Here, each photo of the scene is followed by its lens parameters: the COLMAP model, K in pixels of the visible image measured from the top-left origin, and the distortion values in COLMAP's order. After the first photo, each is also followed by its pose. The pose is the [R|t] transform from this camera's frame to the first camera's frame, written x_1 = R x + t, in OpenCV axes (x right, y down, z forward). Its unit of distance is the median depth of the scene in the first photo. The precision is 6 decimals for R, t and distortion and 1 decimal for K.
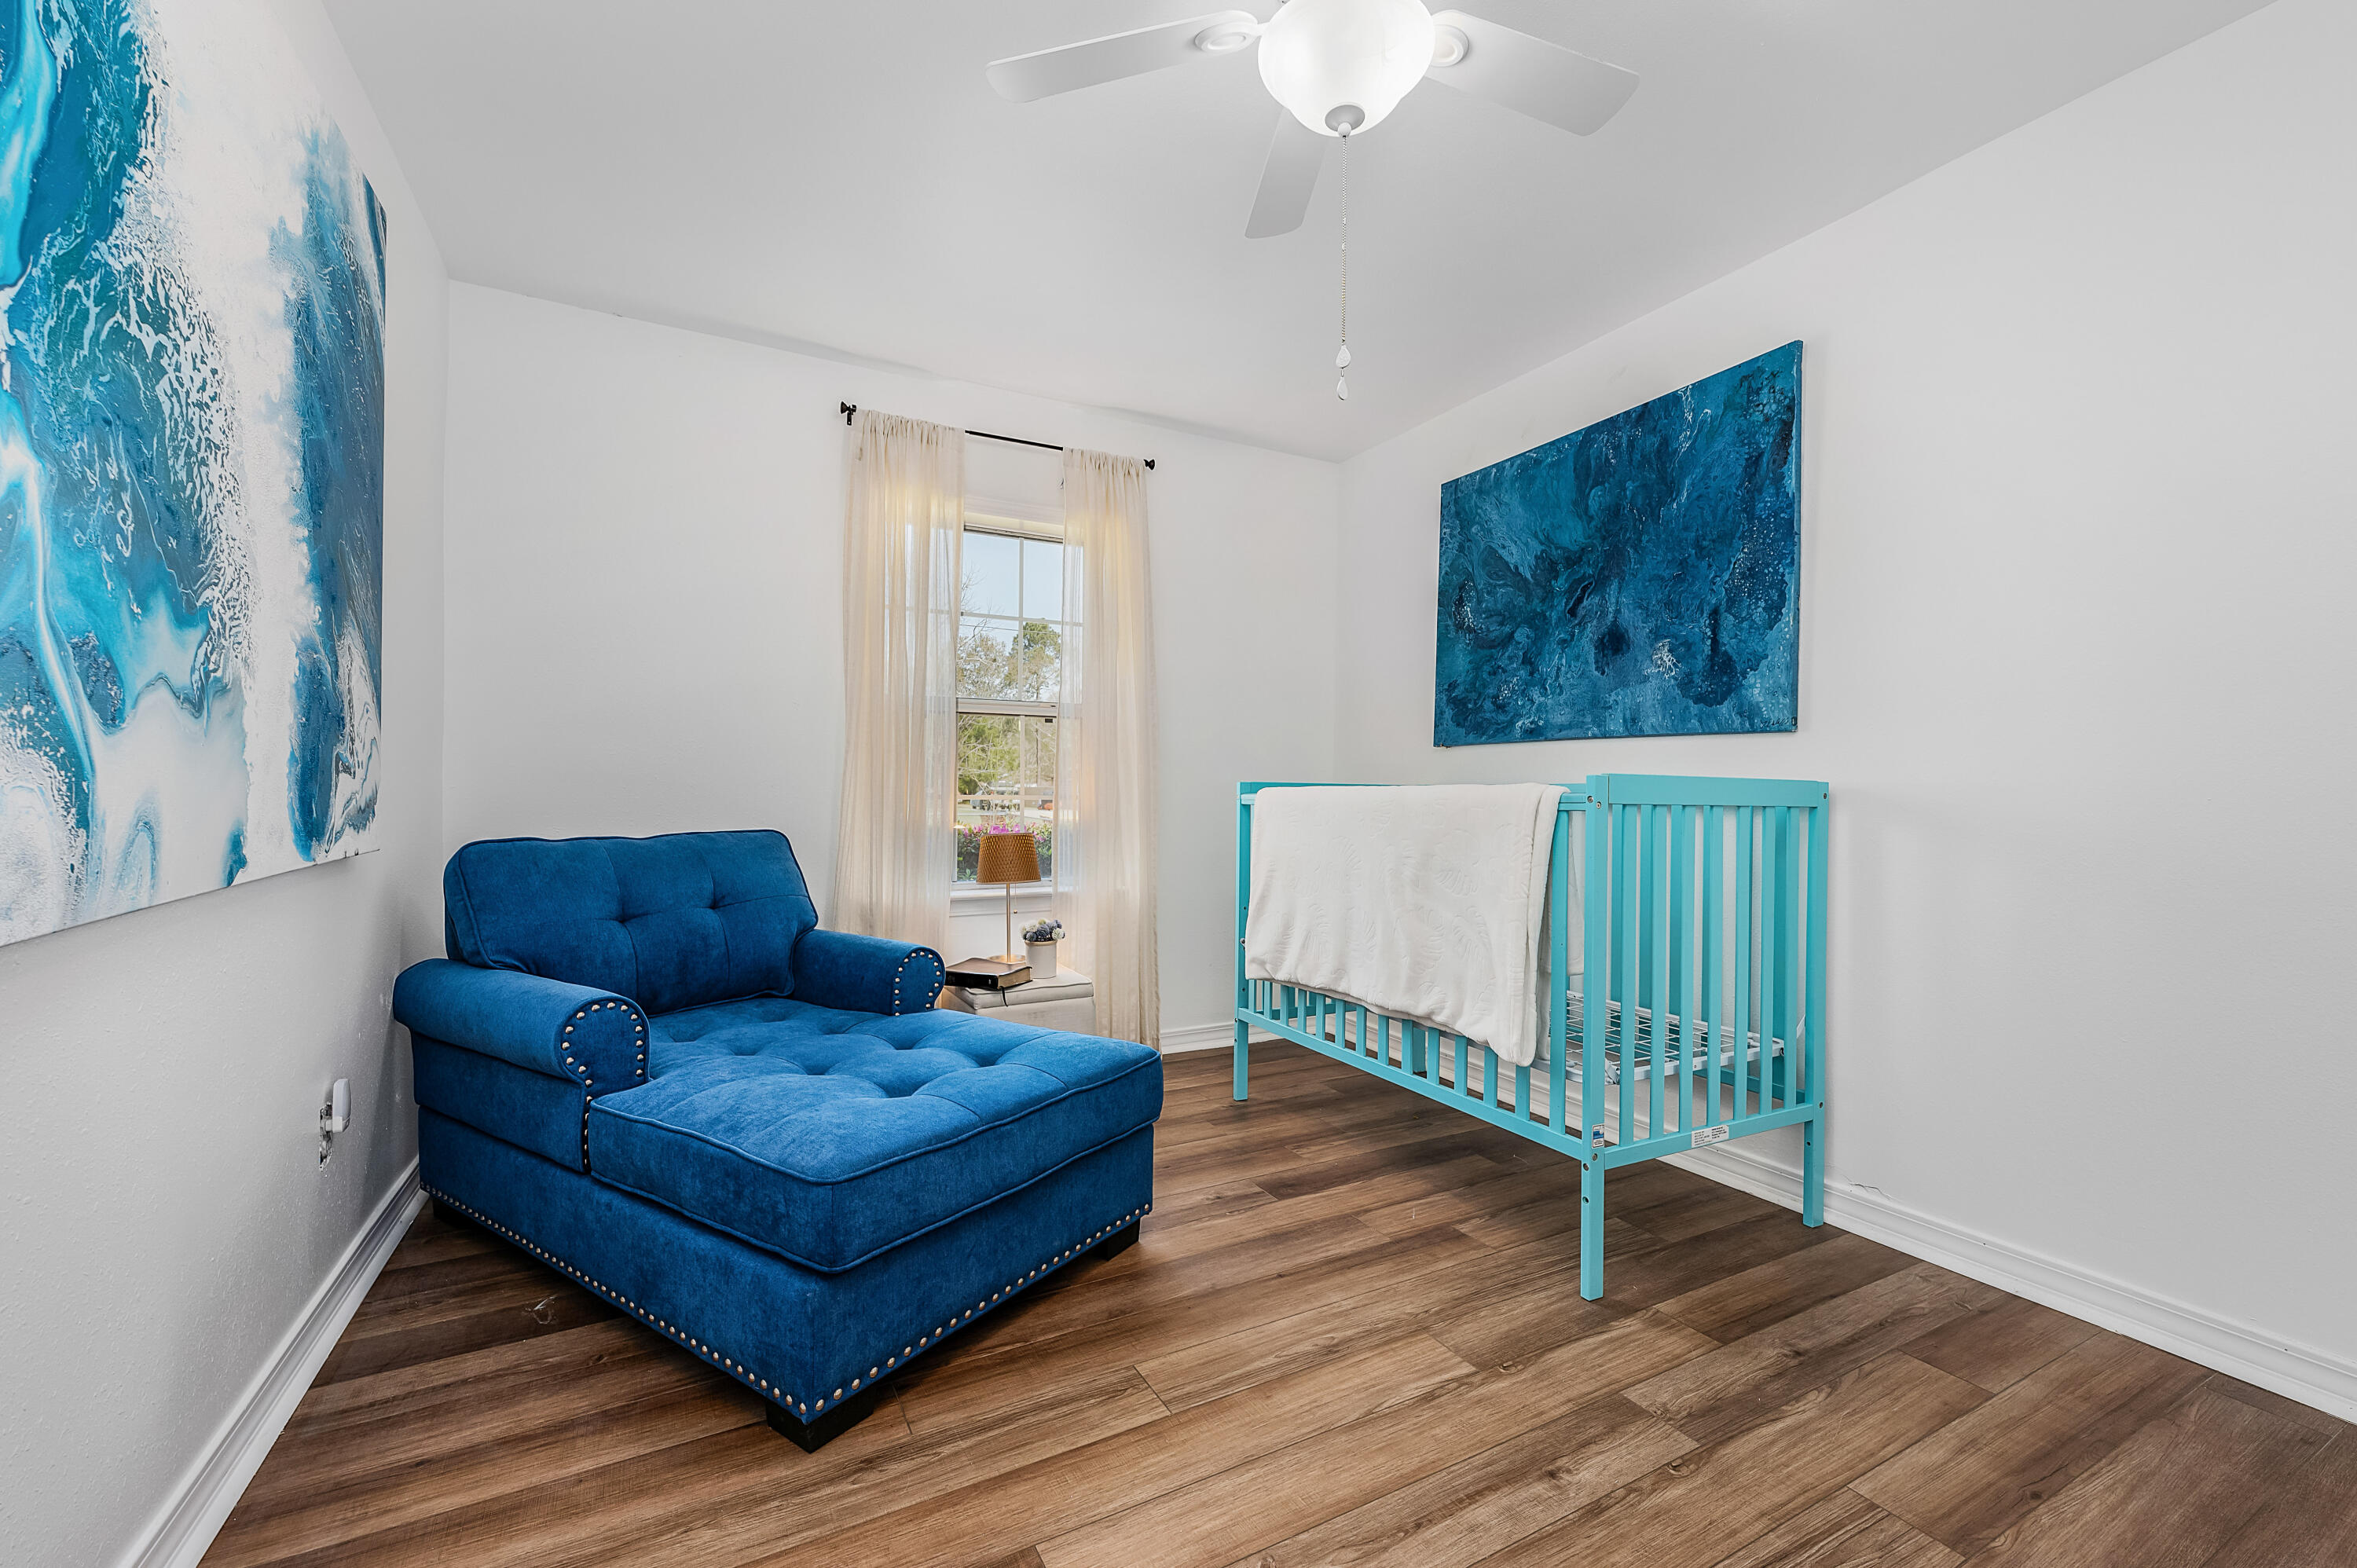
lens RADIAL K [[942.9, 0, 1178.5], [0, 942.9, 784.0], [0, 0, 1]] dist [0.000028, -0.000001]
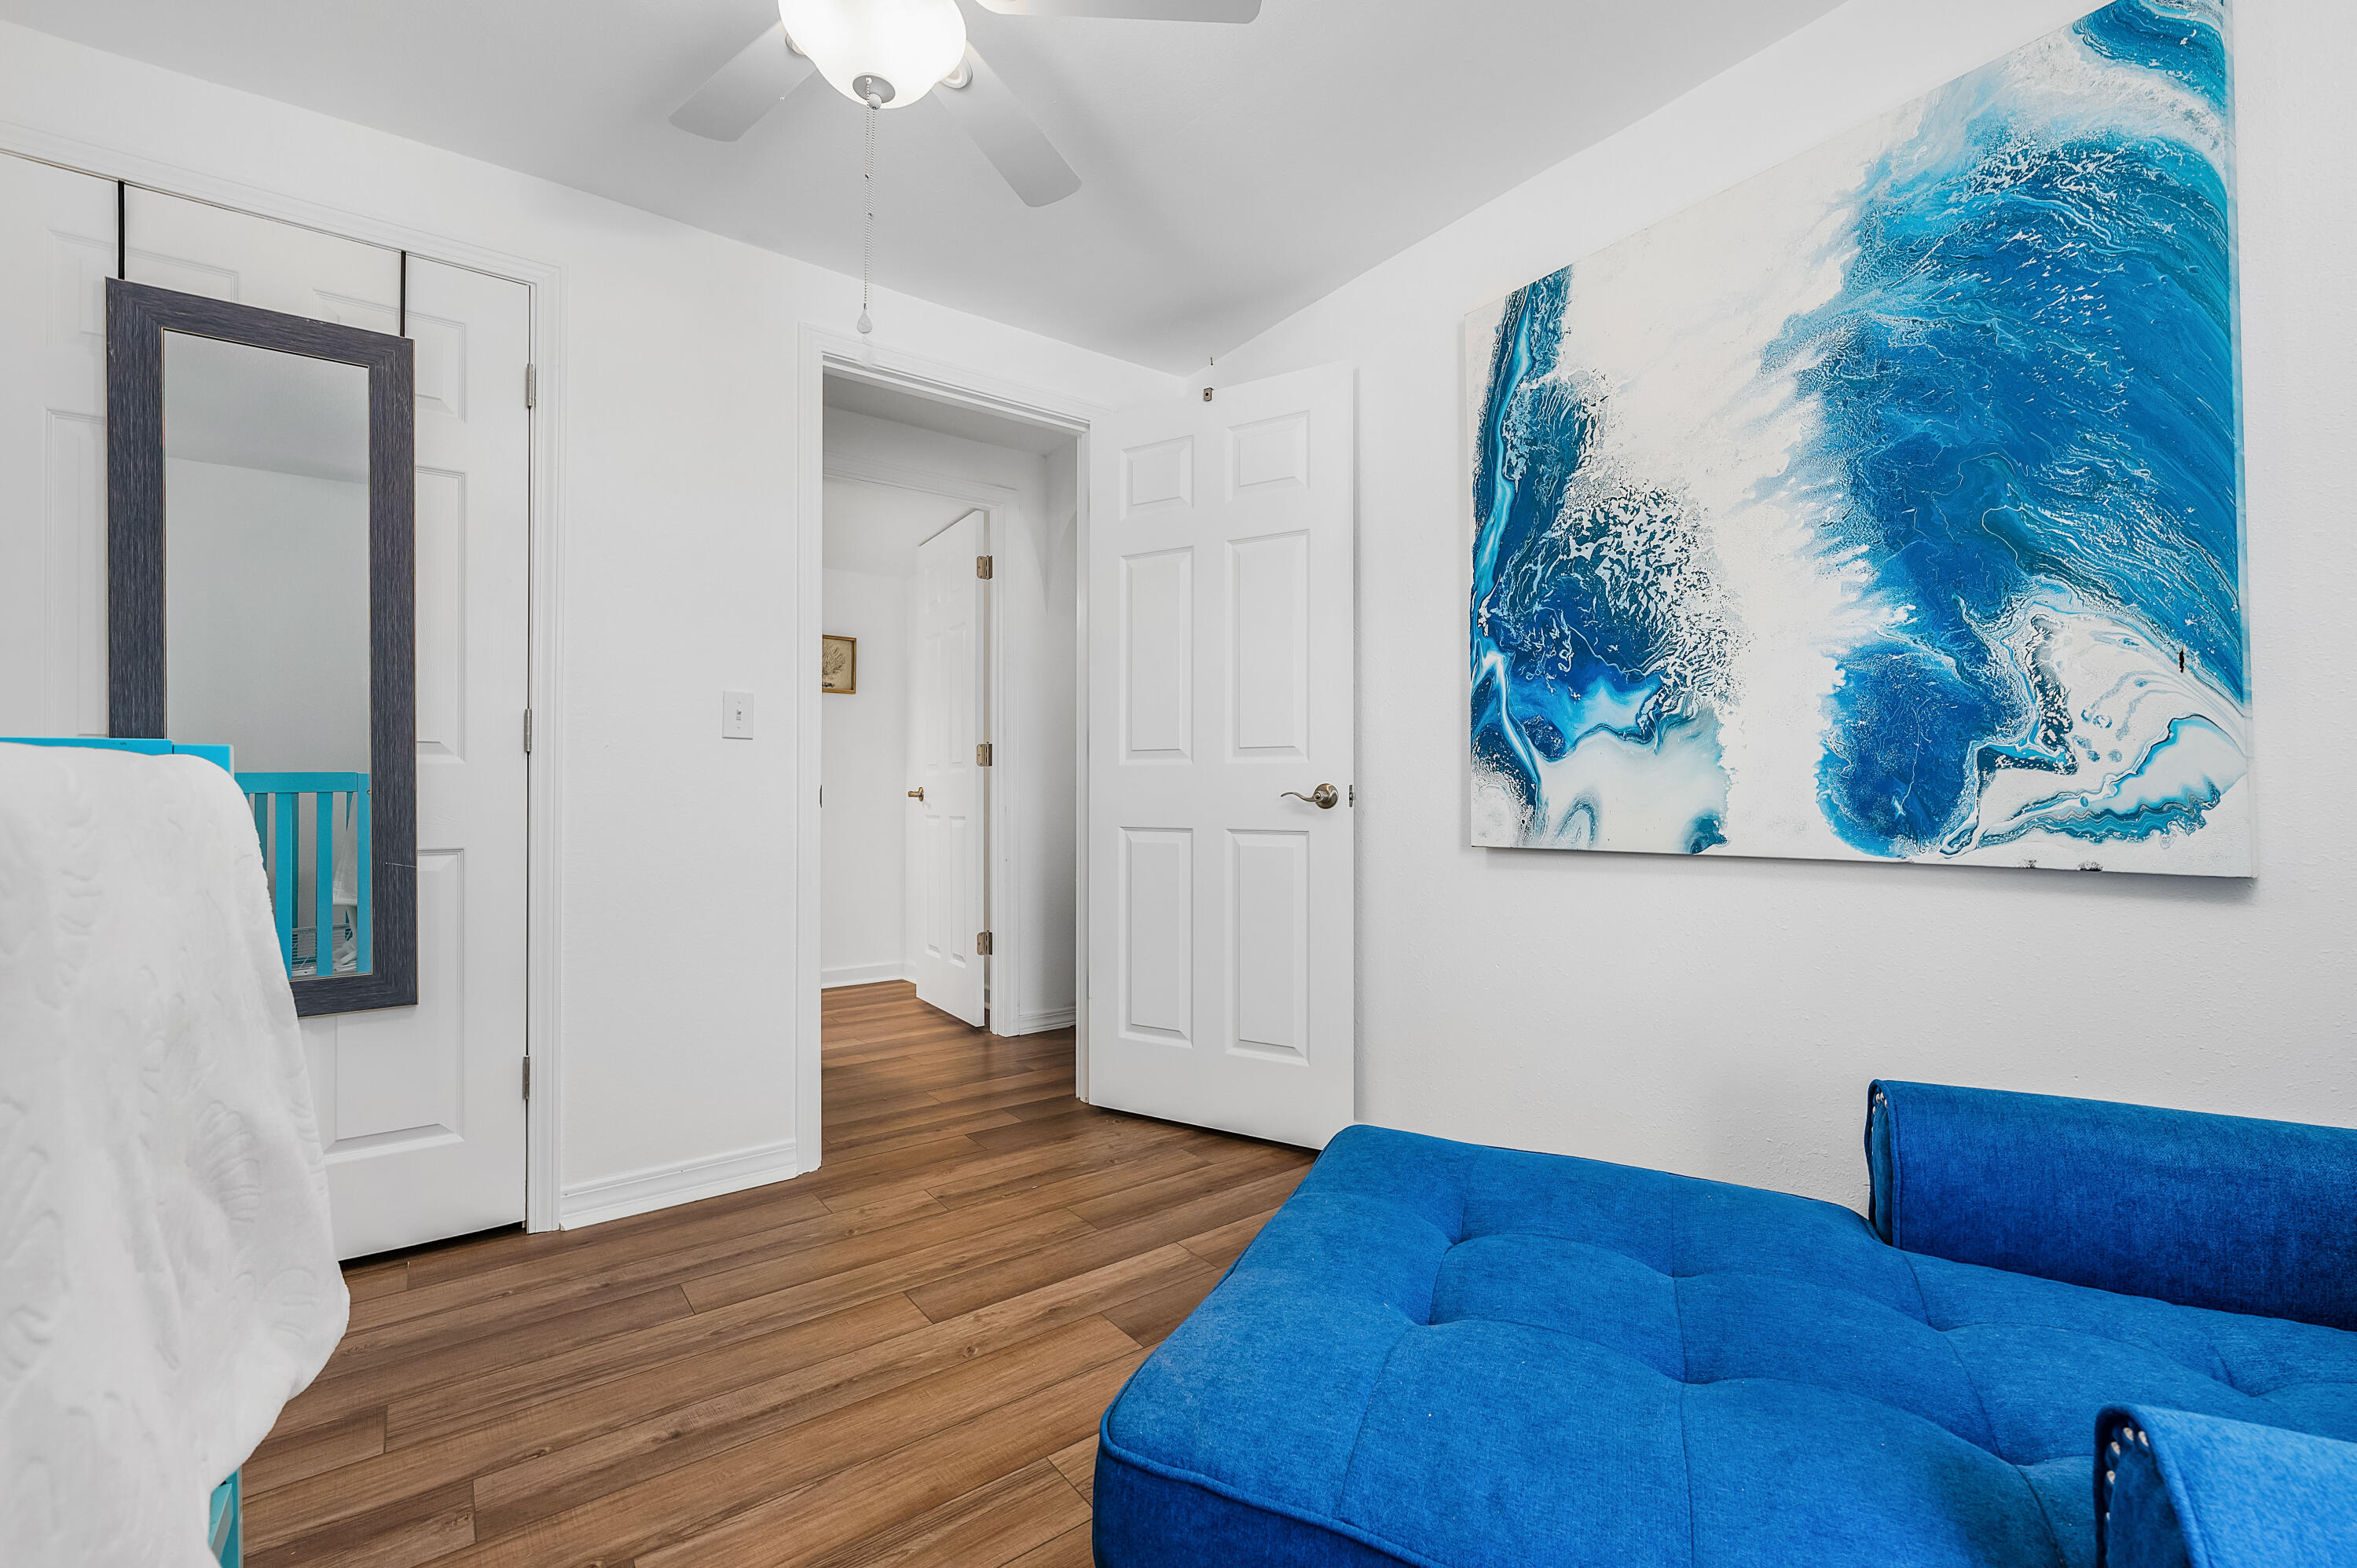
lens RADIAL K [[1008.3, 0, 1178.5], [0, 1008.3, 784.0], [0, 0, 1]] dist [-0.000283, -0.000053]
pose [[-0.987409, -0.007579, -0.158009, 0.029493], [-0.006449, 0.999950, -0.007663, 0.015866], [0.158059, -0.006548, -0.987408, 2.298794]]
